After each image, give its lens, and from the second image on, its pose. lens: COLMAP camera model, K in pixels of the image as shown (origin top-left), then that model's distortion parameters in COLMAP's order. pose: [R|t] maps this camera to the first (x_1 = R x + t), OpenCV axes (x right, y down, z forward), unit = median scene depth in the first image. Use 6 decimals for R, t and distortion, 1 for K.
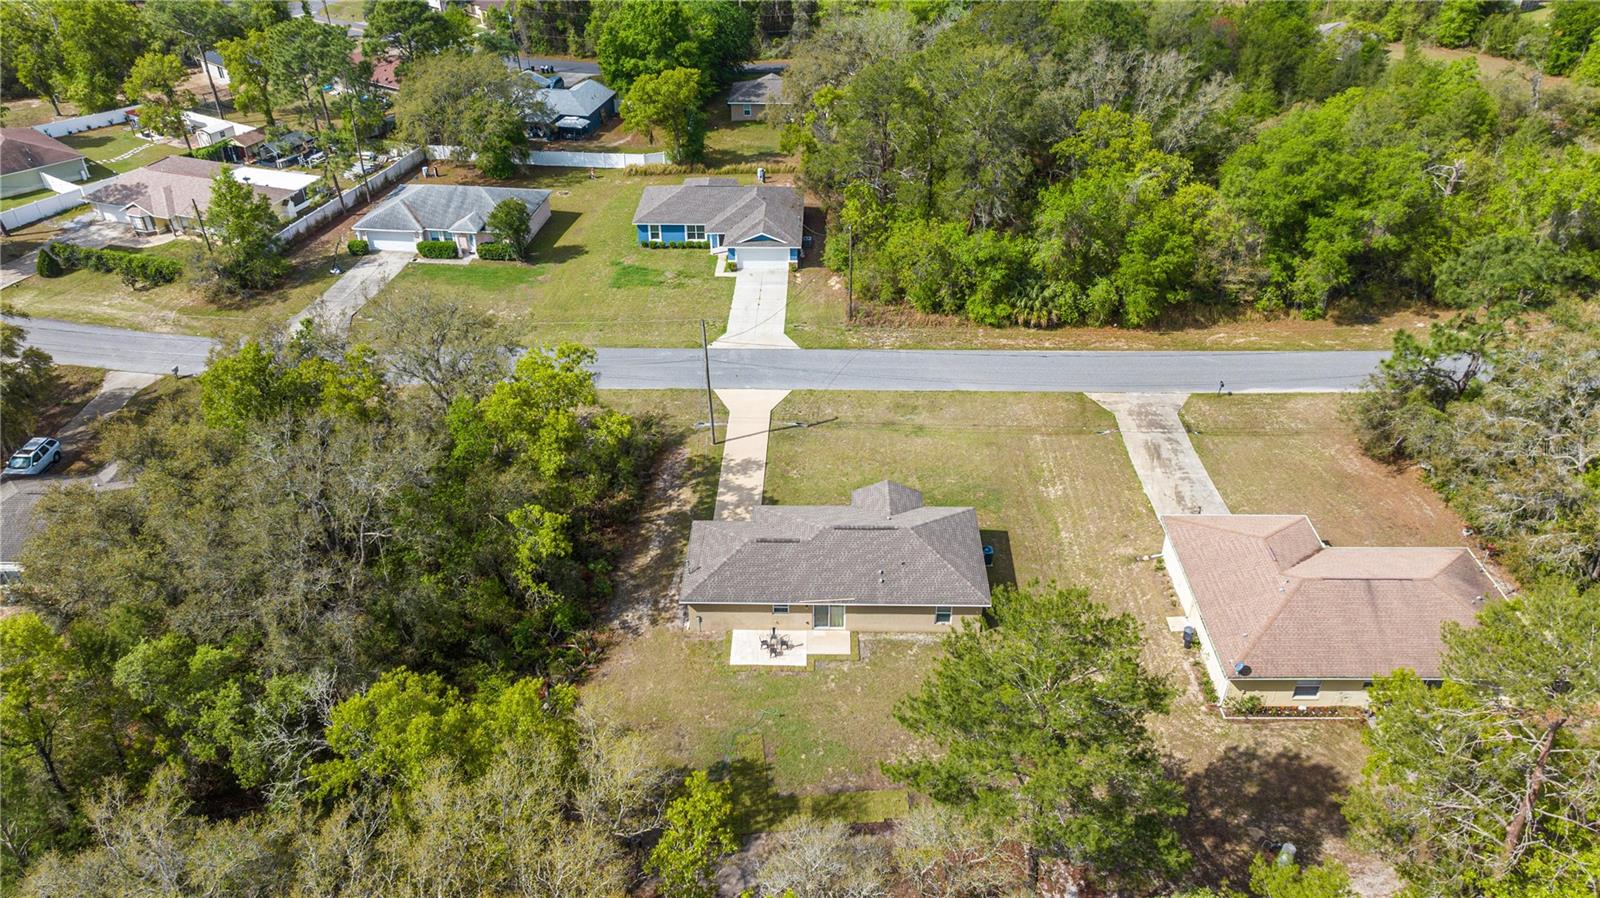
lens RADIAL K [[1123.3, 0, 801.4], [0, 1123.3, 450.5], [0, 0, 1]] dist [-0.020005, -0.000503]
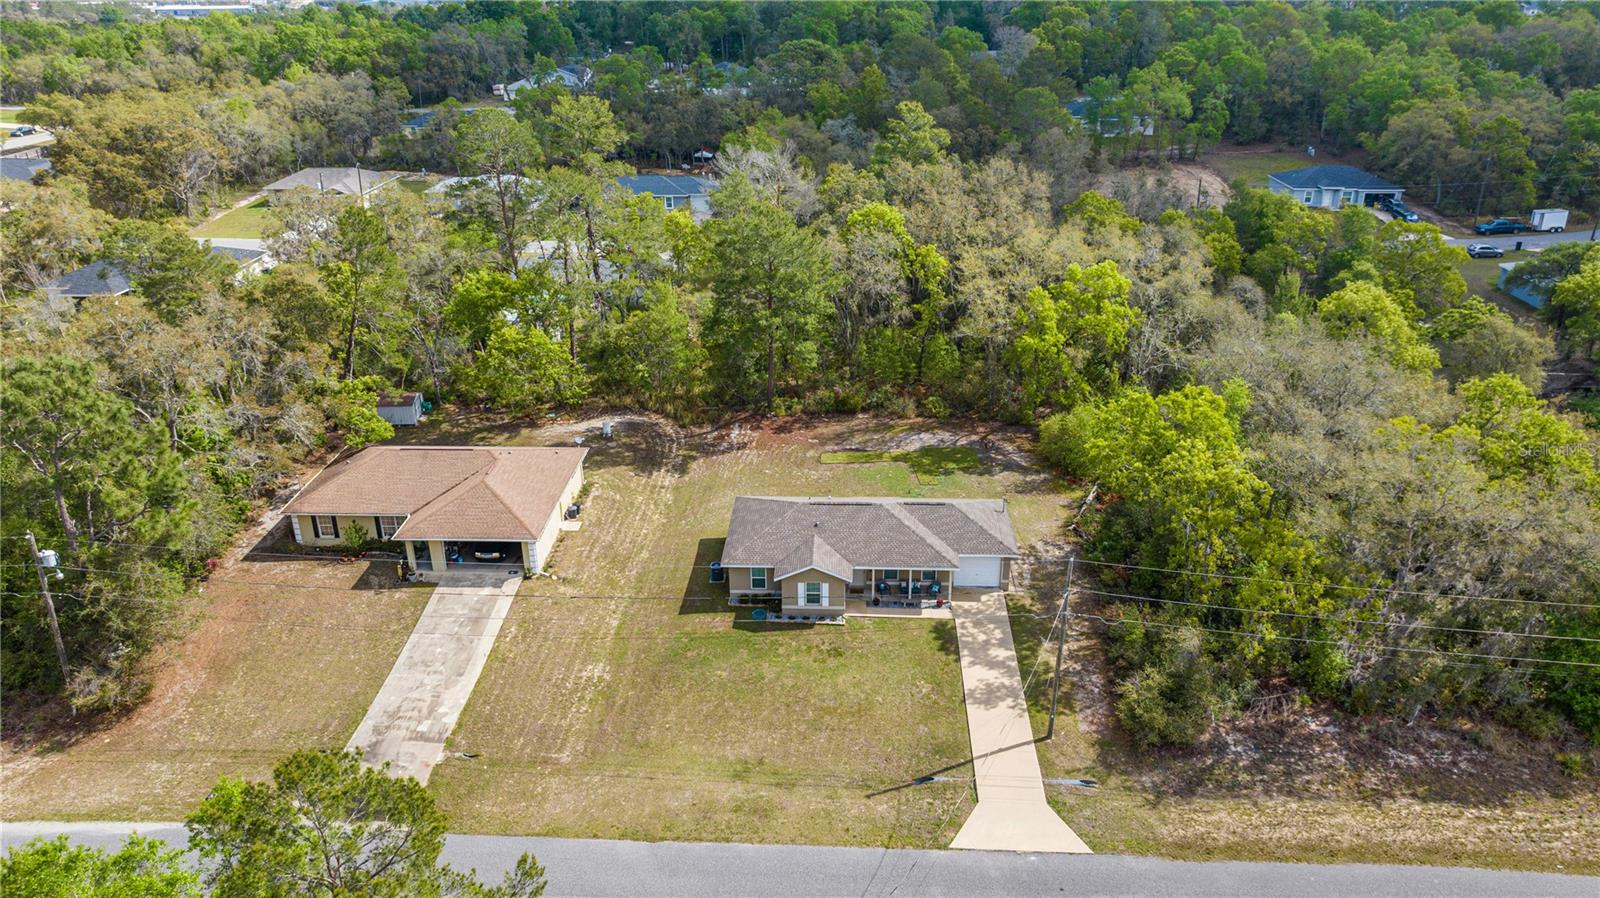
lens RADIAL K [[1123.3, 0, 804.6], [0, 1123.3, 450.2], [0, 0, 1]] dist [-0.020005, -0.000503]
pose [[-0.999620, 0.006258, 0.026852, 0.055660], [0.026063, 0.532182, 0.846229, -0.742858], [-0.008994, 0.846607, -0.532143, 1.334823]]
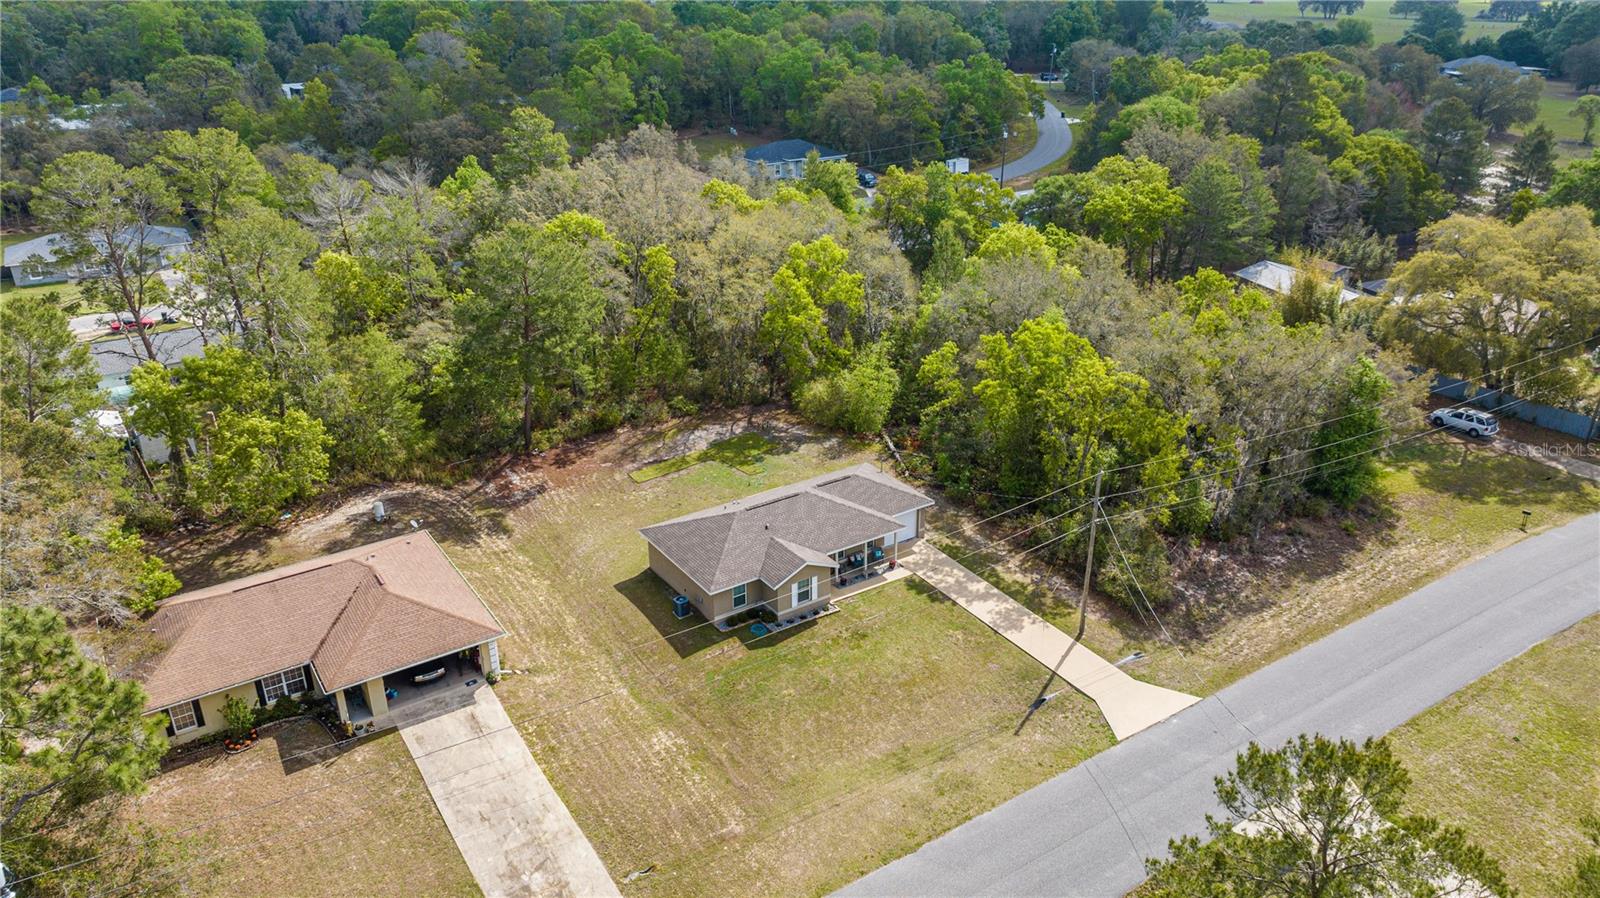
lens RADIAL K [[1123.3, 0, 807.9], [0, 1123.3, 448.8], [0, 0, 1]] dist [-0.020005, -0.000503]
pose [[-0.816130, 0.245044, -0.523341, 0.497000], [-0.313577, 0.572906, 0.757264, -0.669029], [0.485388, 0.782133, -0.390725, 1.220885]]
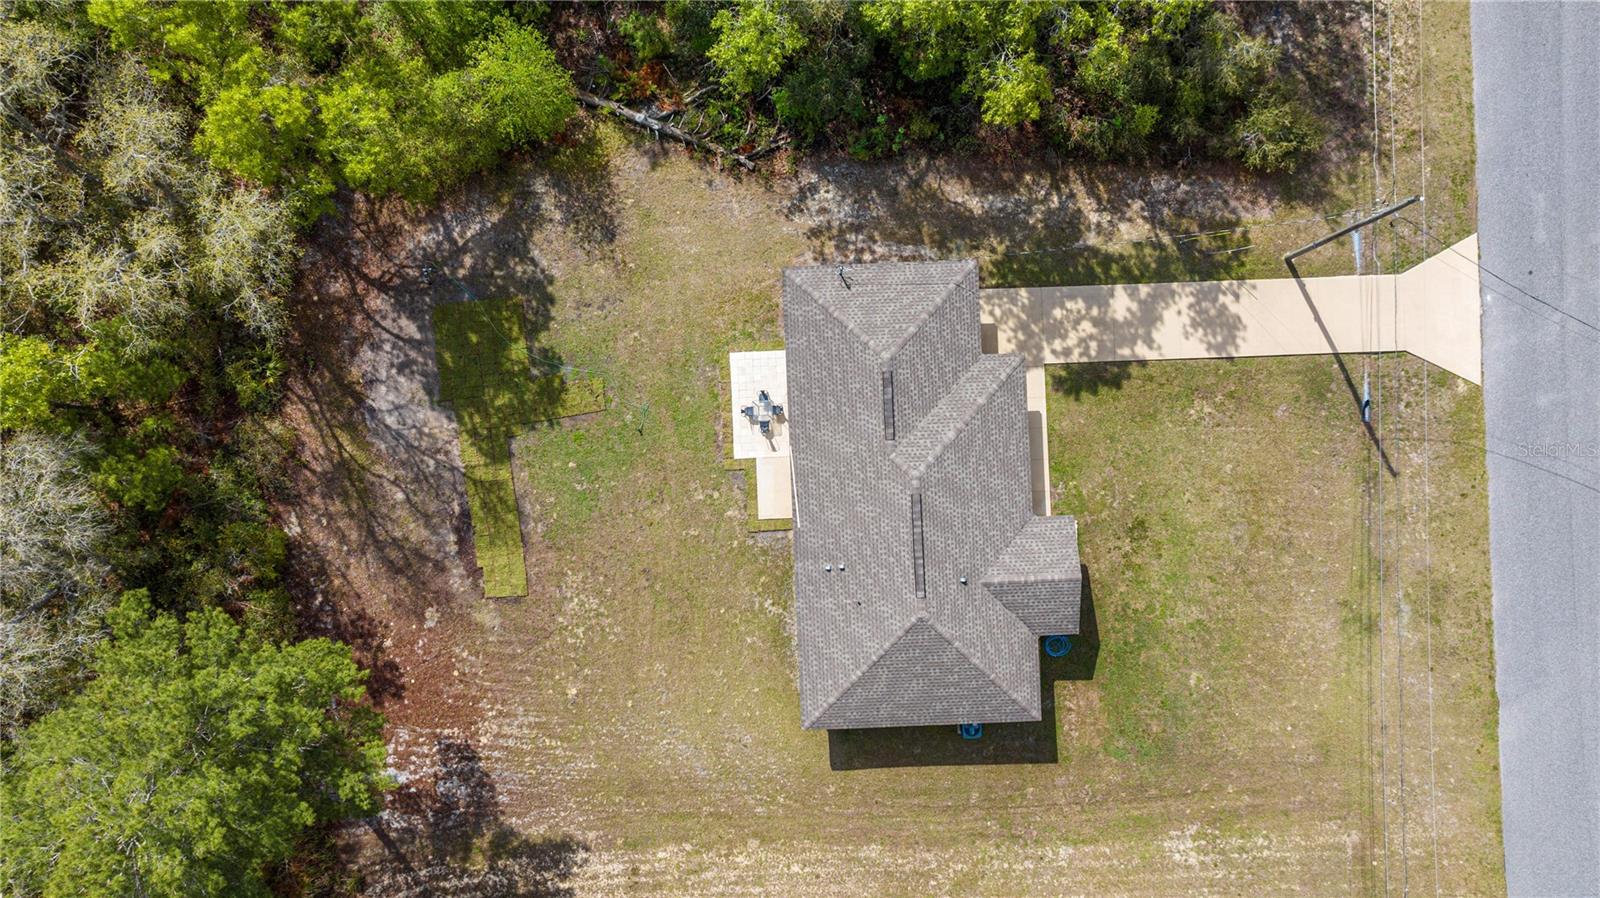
lens RADIAL K [[1123.3, 0, 797.7], [0, 1123.3, 437.8], [0, 0, 1]] dist [-0.020005, -0.000503]
pose [[0.064795, 0.997898, 0.000611, -0.005770], [-0.552916, 0.035392, 0.832485, -0.363311], [0.830714, -0.054279, 0.554047, 0.532548]]
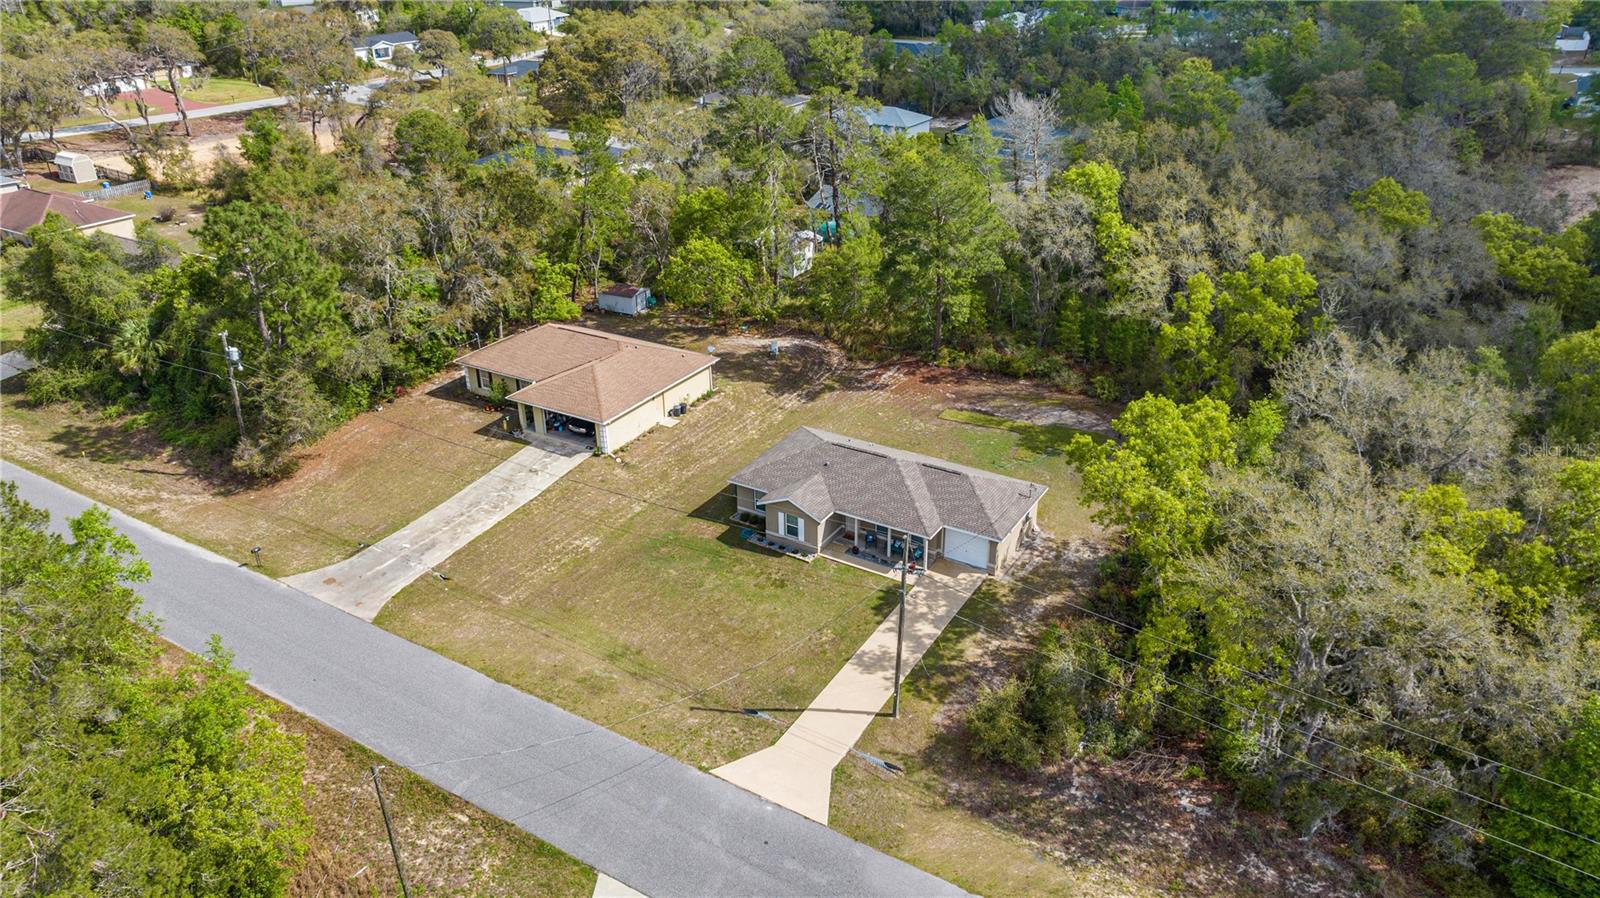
lens RADIAL K [[1123.3, 0, 800.3], [0, 1123.3, 446.2], [0, 0, 1]] dist [-0.020005, -0.000503]
pose [[-0.867033, -0.204637, 0.454288, -0.326985], [0.292613, 0.528838, 0.796686, -0.694562], [-0.403276, 0.823683, -0.398640, 1.268622]]
